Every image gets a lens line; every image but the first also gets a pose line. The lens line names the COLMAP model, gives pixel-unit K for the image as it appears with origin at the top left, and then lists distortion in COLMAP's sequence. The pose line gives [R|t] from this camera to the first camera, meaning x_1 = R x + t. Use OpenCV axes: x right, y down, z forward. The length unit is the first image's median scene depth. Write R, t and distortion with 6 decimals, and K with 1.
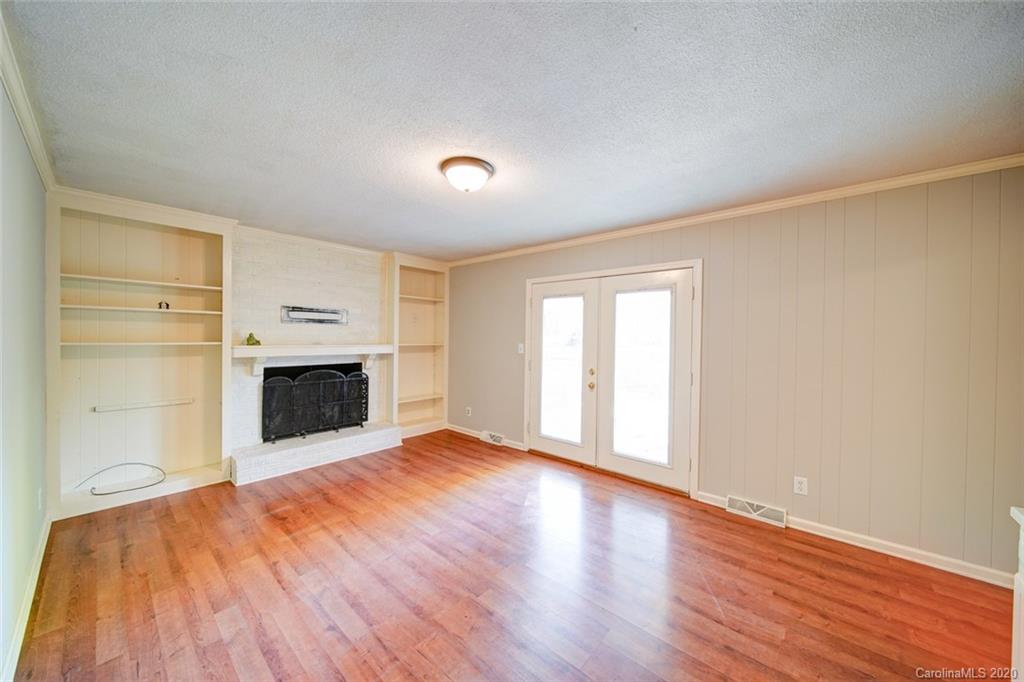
lens RADIAL K [[360.6, 0, 511.7], [0, 360.6, 338.5], [0, 0, 1]] dist [0.001896, -0.001902]
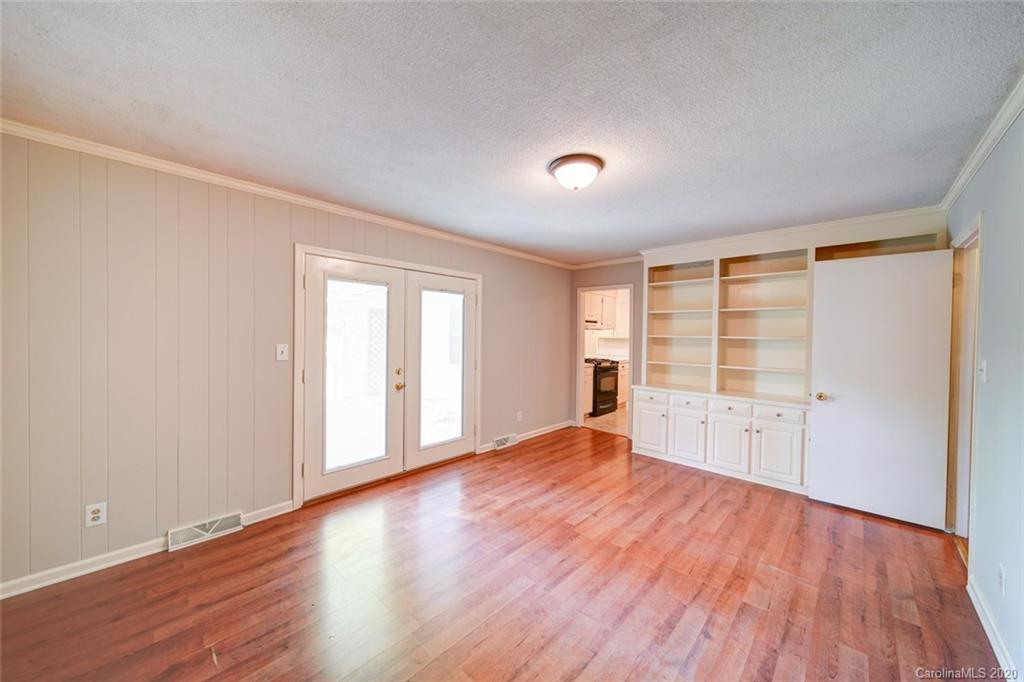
lens RADIAL K [[361.7, 0, 510.3], [0, 361.7, 337.0], [0, 0, 1]] dist [0.000151, -0.000168]
pose [[0.044256, -0.021115, 0.998797, -0.726574], [-0.003332, 0.999768, 0.021283, -0.015816], [-0.999015, -0.004270, 0.044175, 0.726963]]
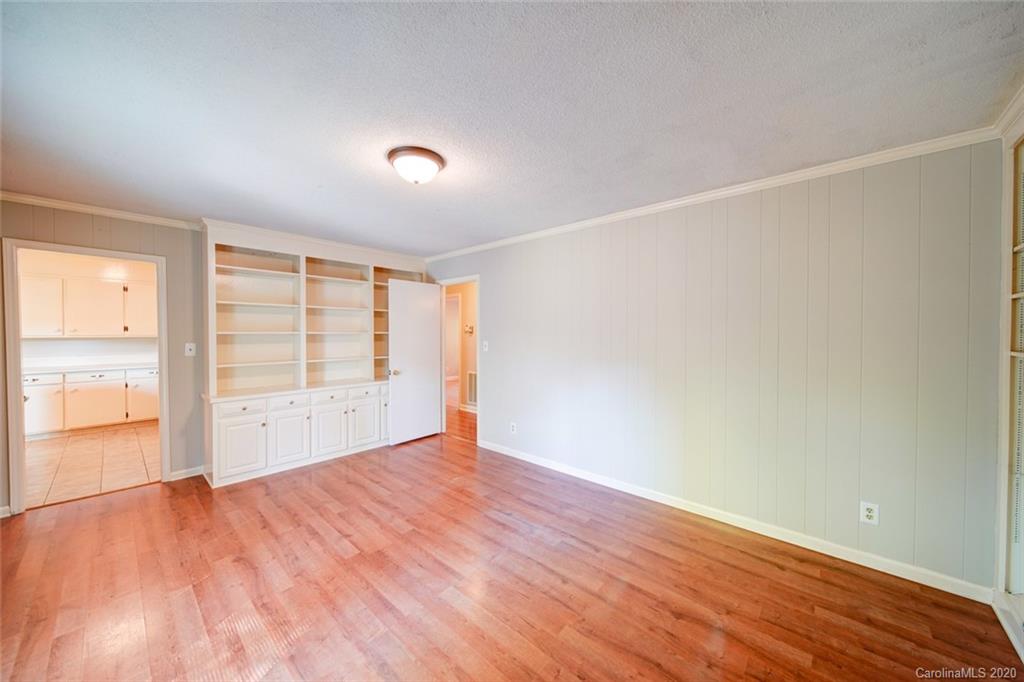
lens RADIAL K [[360.6, 0, 511.7], [0, 360.6, 338.5], [0, 0, 1]] dist [0.001896, -0.001902]
pose [[-0.999839, -0.012674, 0.012680, -0.254262], [-0.012329, 0.999562, 0.026896, -0.014557], [-0.013015, 0.026735, -0.999558, 1.262240]]
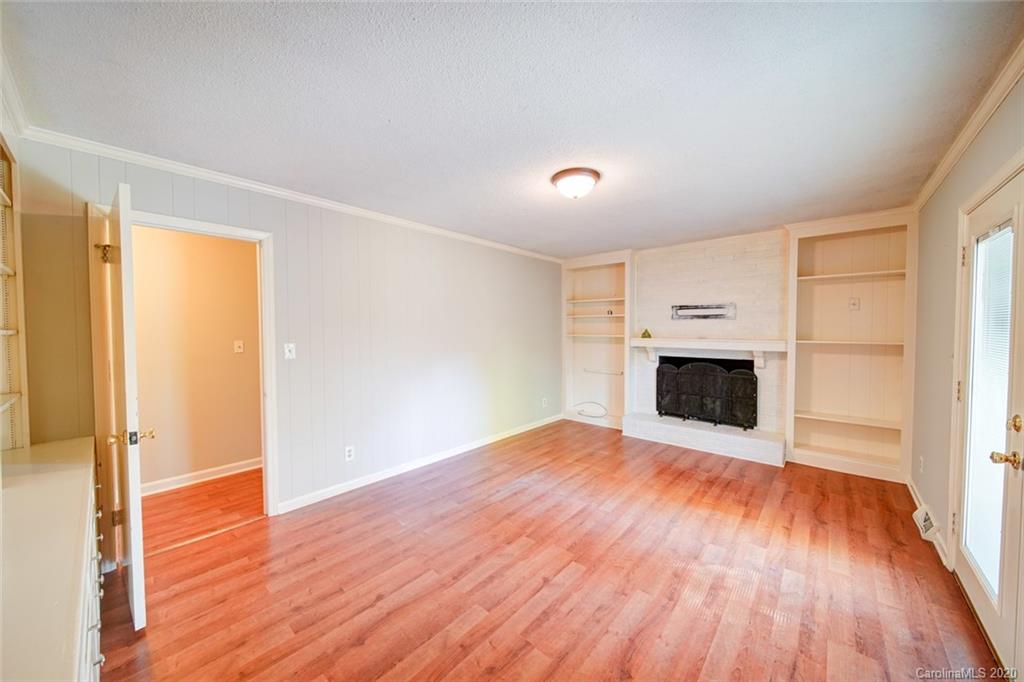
lens RADIAL K [[360.6, 0, 511.7], [0, 360.6, 338.5], [0, 0, 1]] dist [0.001896, -0.001902]
pose [[-0.004885, 0.015215, -0.999872, 0.631017], [-0.006261, 0.999864, 0.015245, 0.003759], [0.999968, 0.006335, -0.004789, 0.521119]]
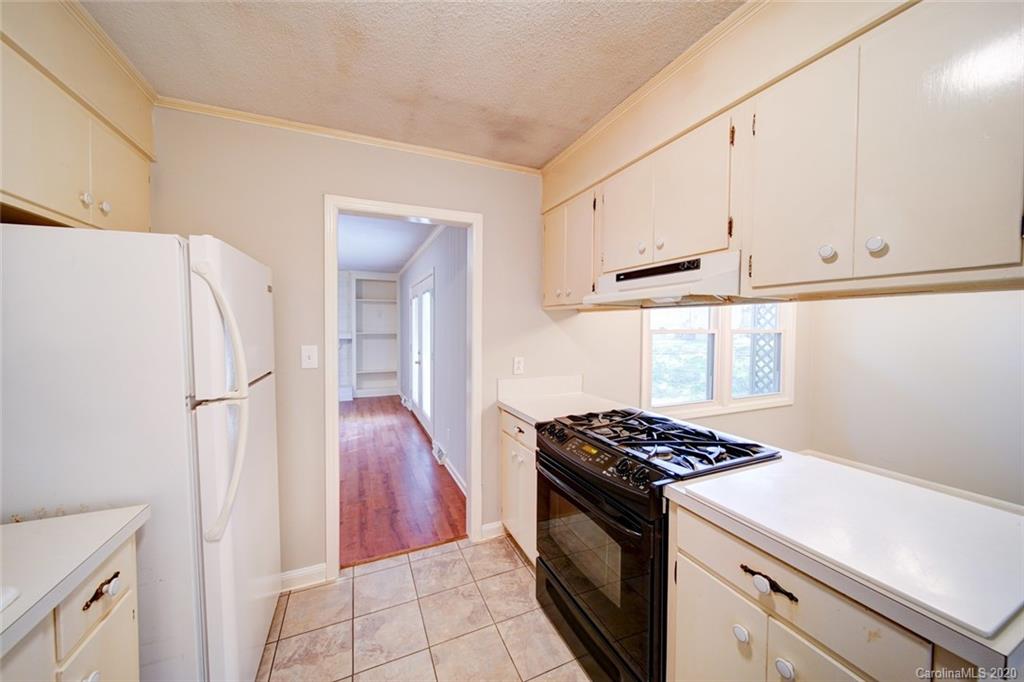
lens RADIAL K [[360.6, 0, 511.7], [0, 360.6, 338.5], [0, 0, 1]] dist [0.001896, -0.001902]
pose [[0.905292, 0.006319, -0.424743, 1.187900], [0.001867, 0.999821, 0.018853, 0.016952], [0.424786, -0.017860, 0.905118, -0.081264]]
